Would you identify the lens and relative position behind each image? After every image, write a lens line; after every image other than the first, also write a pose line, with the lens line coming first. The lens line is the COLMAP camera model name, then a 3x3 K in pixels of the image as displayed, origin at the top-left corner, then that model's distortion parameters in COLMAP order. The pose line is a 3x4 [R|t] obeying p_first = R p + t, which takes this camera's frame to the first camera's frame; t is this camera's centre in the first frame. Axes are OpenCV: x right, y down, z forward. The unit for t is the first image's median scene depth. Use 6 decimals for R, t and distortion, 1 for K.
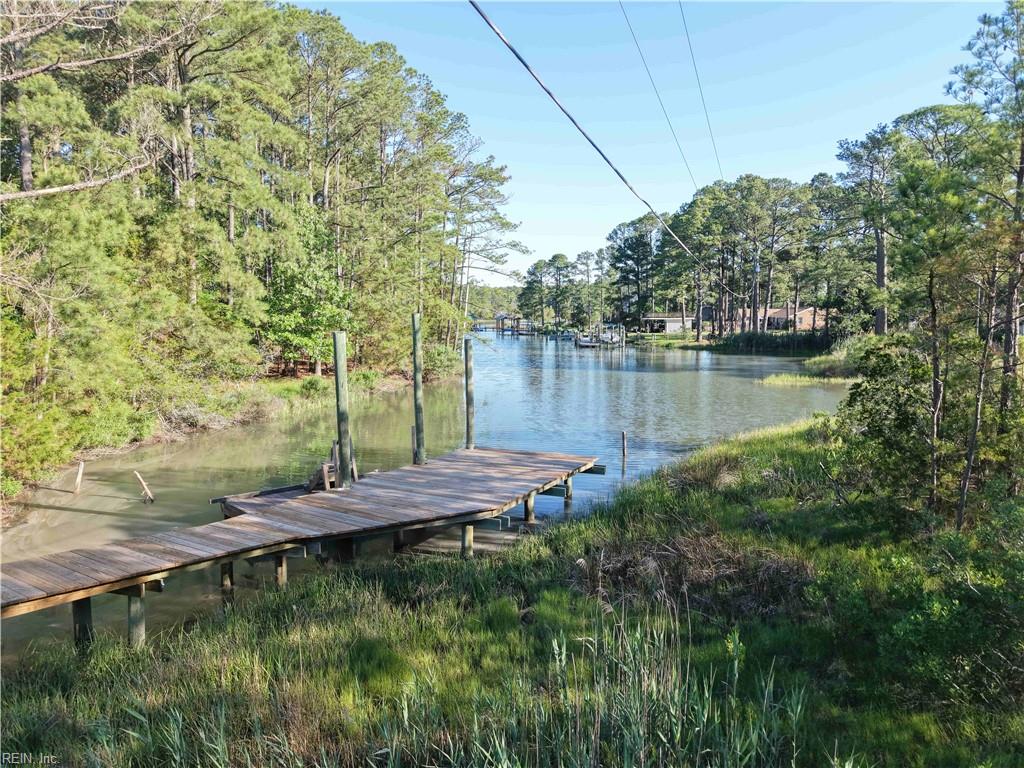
lens RADIAL K [[699.2, 0, 492.0], [0, 699.2, 385.9], [0, 0, 1]] dist [0.045747, -0.069813]
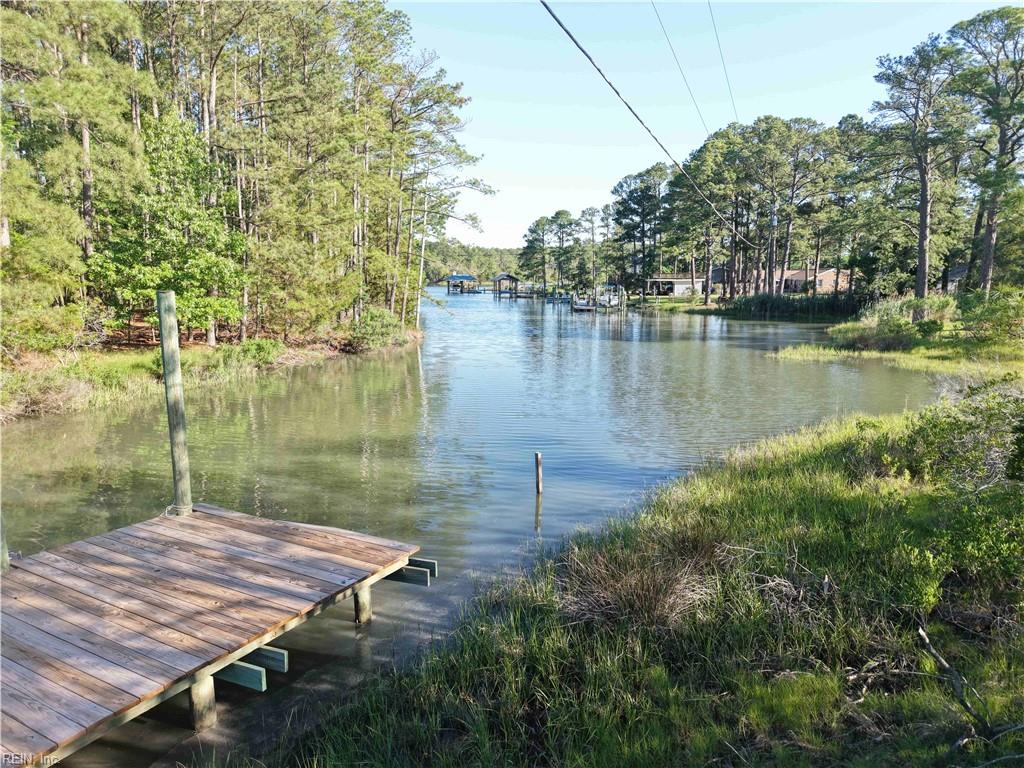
lens RADIAL K [[663.9, 0, 512.0], [0, 663.9, 384.0], [0, 0, 1]] dist [0.002141, -0.001658]
pose [[0.999902, 0.005922, -0.012673, 0.055624], [-0.005224, 0.998503, 0.054456, -0.007538], [0.012977, -0.054384, 0.998436, 0.142505]]
